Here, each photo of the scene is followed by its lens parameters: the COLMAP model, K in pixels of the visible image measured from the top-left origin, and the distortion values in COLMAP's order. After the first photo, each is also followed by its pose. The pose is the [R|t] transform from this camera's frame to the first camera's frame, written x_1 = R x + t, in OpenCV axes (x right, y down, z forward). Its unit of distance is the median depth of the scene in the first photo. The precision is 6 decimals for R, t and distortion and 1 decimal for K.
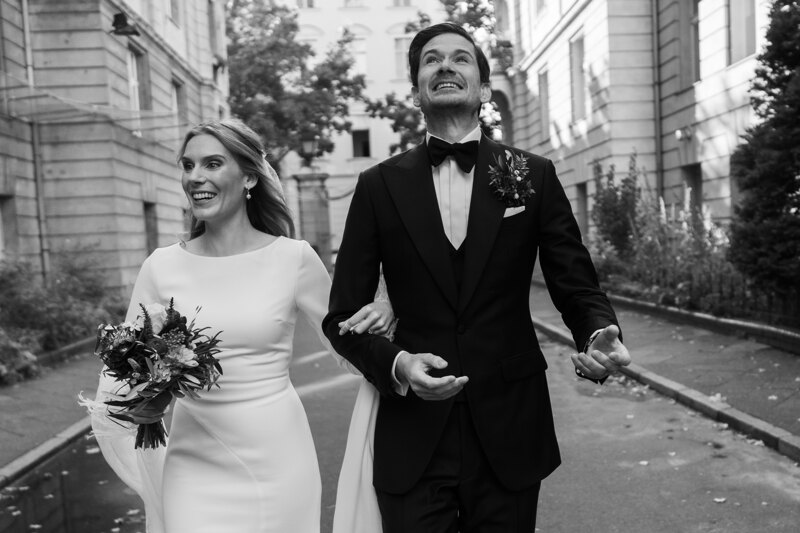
lens RADIAL K [[588.1, 0, 400.0], [0, 588.1, 266.5], [0, 0, 1]] dist [0.008049, 0.002465]
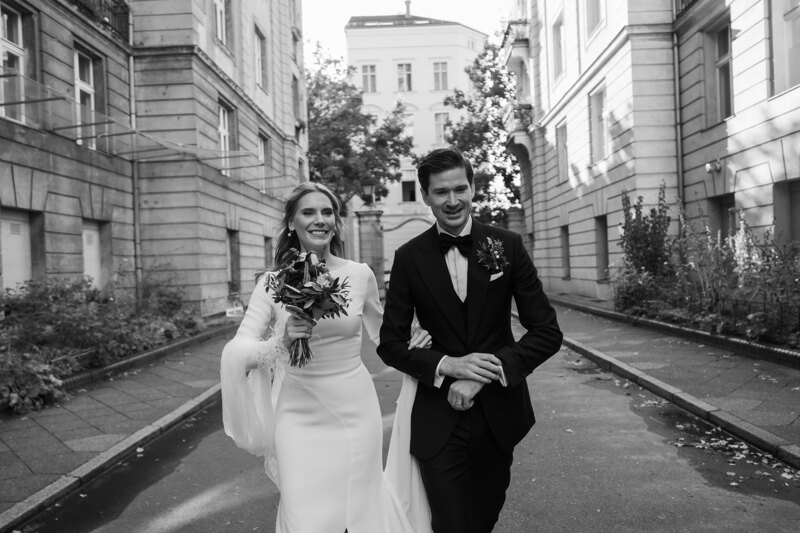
lens RADIAL K [[588.1, 0, 400.0], [0, 588.1, 266.5], [0, 0, 1]] dist [0.008049, 0.002465]
pose [[0.996787, 0.013201, -0.078997, 0.010006], [-0.016194, 0.999171, -0.037361, 0.005498], [0.078438, 0.038520, 0.996175, -0.153398]]
